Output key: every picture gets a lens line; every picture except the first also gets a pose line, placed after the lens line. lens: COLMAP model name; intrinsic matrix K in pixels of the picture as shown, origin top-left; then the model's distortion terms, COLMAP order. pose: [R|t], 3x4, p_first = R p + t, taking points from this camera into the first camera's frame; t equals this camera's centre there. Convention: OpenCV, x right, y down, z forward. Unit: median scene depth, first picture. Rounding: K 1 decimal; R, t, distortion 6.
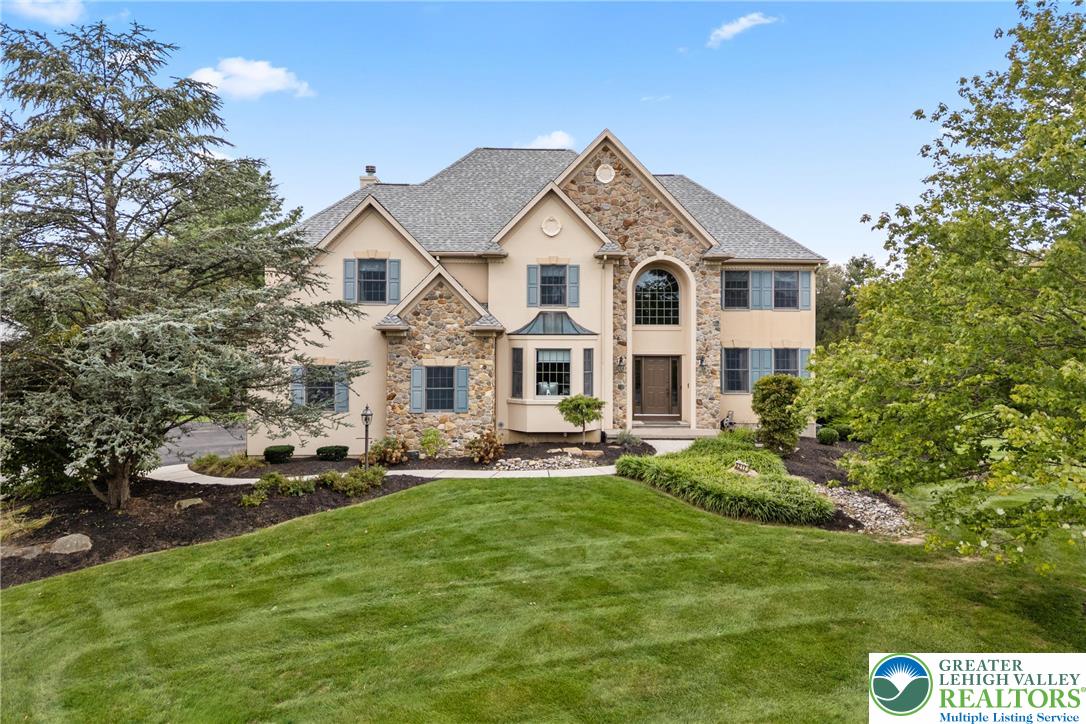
lens RADIAL K [[781.3, 0, 543.0], [0, 781.3, 362.0], [0, 0, 1]] dist [0.144278, 0.000330]
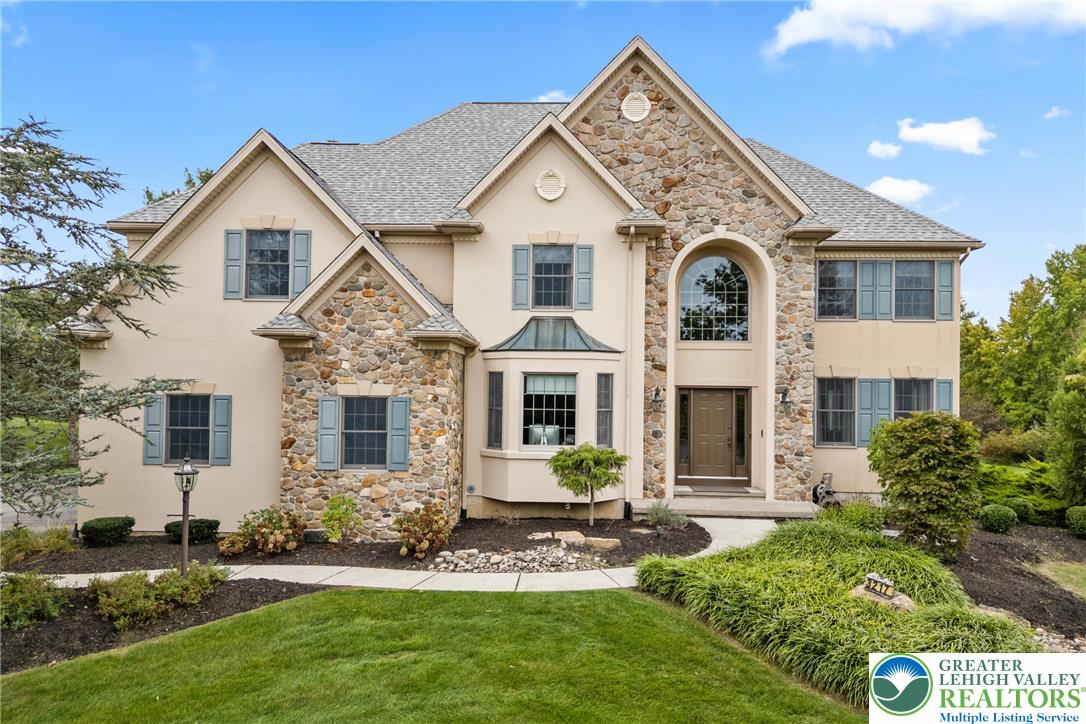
lens RADIAL K [[747.1, 0, 542.3], [0, 747.1, 410.8], [0, 0, 1]] dist [0.060825, -0.001722]
pose [[0.996787, 0.010042, -0.079463, 0.055723], [-0.010757, 0.999905, -0.008582, 0.019500], [0.079369, 0.009409, 0.996801, 0.384063]]
